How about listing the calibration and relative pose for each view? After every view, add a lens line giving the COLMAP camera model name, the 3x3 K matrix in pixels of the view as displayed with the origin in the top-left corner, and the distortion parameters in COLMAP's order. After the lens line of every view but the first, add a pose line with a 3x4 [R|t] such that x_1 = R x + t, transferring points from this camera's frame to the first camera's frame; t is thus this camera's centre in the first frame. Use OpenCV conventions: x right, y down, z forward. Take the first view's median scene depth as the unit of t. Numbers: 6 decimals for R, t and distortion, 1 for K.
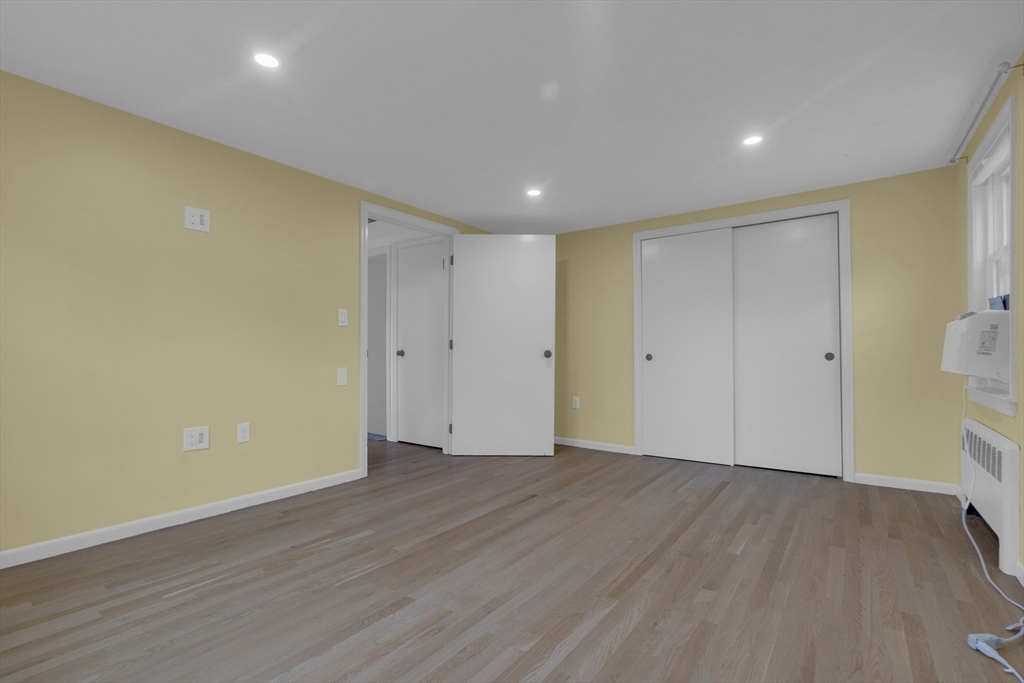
lens RADIAL K [[476.5, 0, 515.8], [0, 476.5, 342.9], [0, 0, 1]] dist [0.002921, 0.000417]
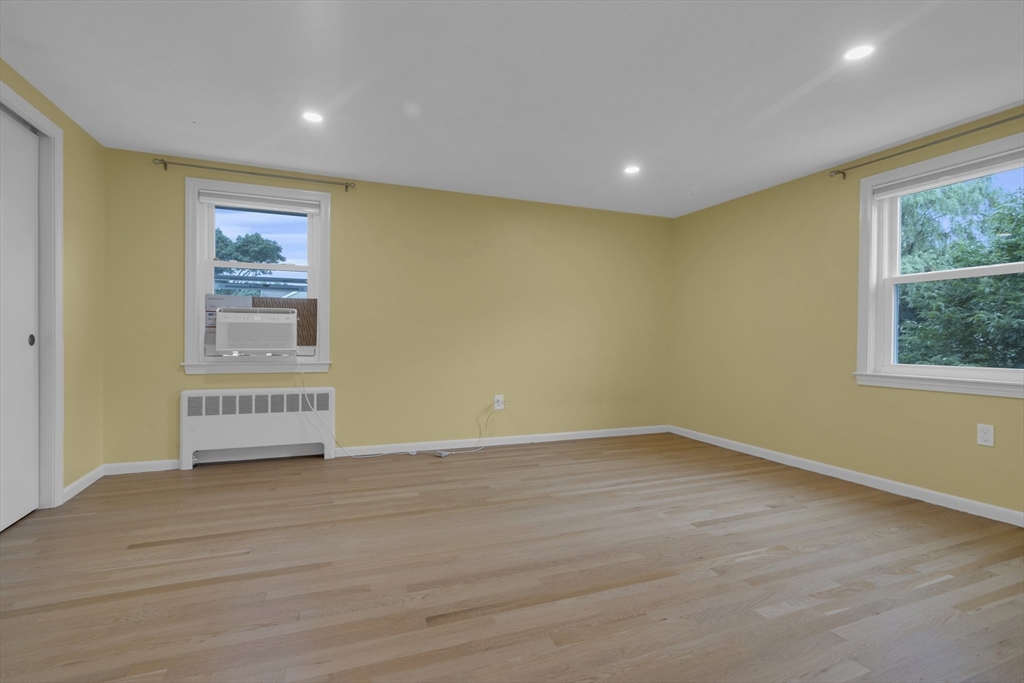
lens RADIAL K [[476.5, 0, 515.8], [0, 476.5, 342.9], [0, 0, 1]] dist [0.002921, 0.000417]
pose [[-0.845995, -0.014612, 0.532990, -0.401575], [-0.021690, 0.999740, -0.007021, 0.058052], [-0.532749, -0.017500, -0.846092, 1.915092]]
